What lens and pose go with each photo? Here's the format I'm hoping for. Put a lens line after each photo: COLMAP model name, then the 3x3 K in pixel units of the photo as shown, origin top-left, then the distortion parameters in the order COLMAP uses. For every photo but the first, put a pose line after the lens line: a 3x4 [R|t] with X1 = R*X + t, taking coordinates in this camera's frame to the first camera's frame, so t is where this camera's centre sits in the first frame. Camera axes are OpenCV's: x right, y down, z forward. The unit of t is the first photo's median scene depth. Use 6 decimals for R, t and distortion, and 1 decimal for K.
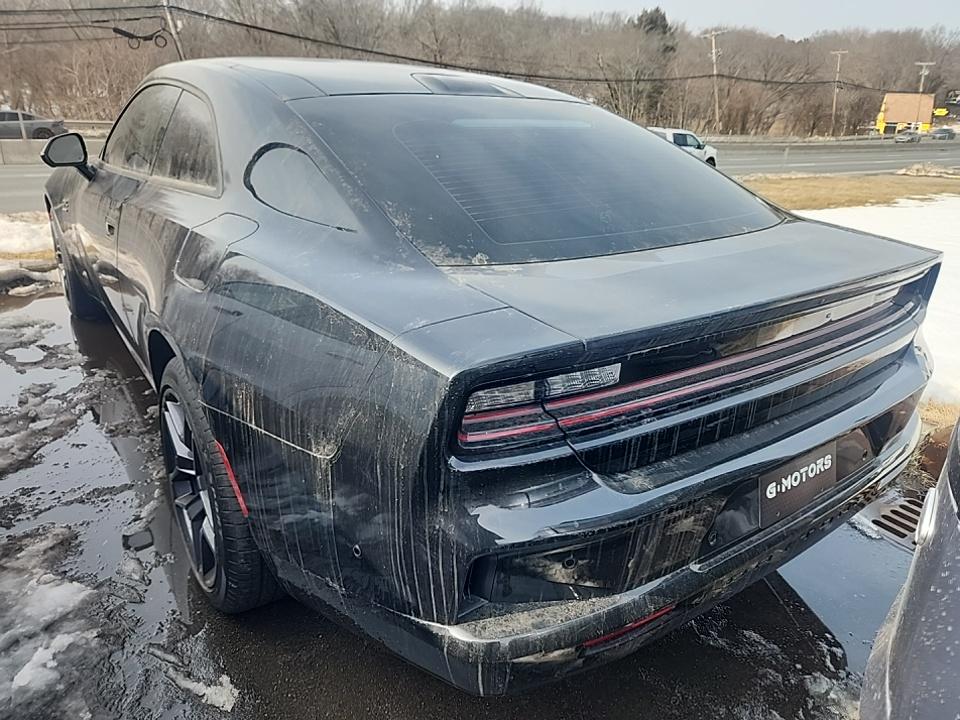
lens RADIAL K [[679.9, 0, 465.9], [0, 679.9, 403.7], [0, 0, 1]] dist [0.051882, -0.033591]
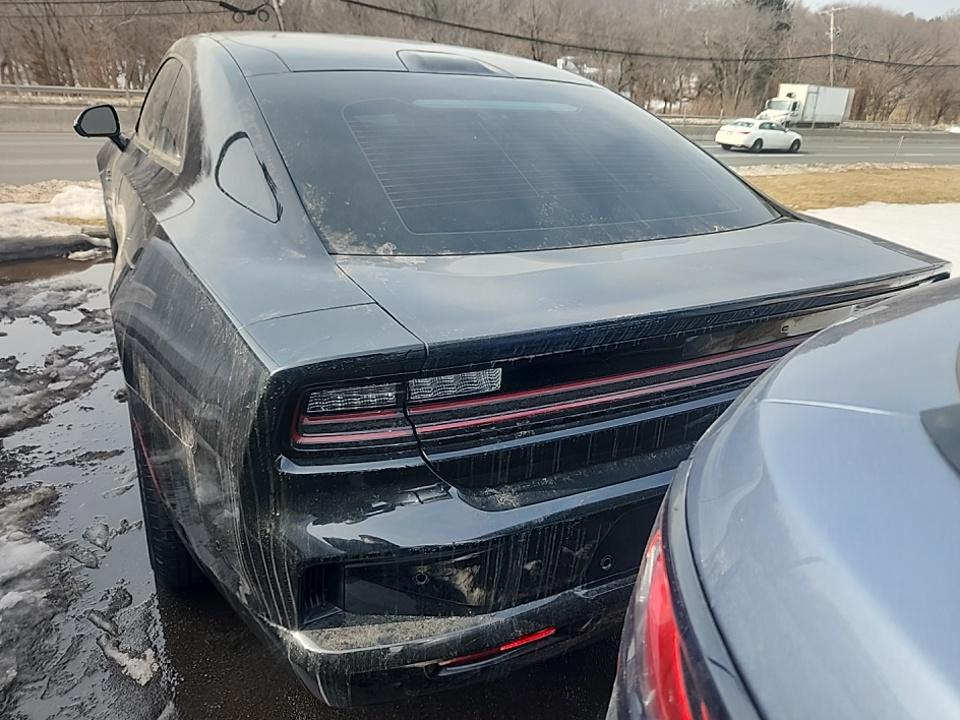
lens RADIAL K [[679.9, 0, 465.9], [0, 679.9, 403.7], [0, 0, 1]] dist [0.051882, -0.033591]
pose [[0.992012, 0.068563, -0.105884, 0.164644], [-0.065687, 0.997377, 0.030419, -0.022277], [0.107692, -0.023221, 0.993913, 0.041892]]
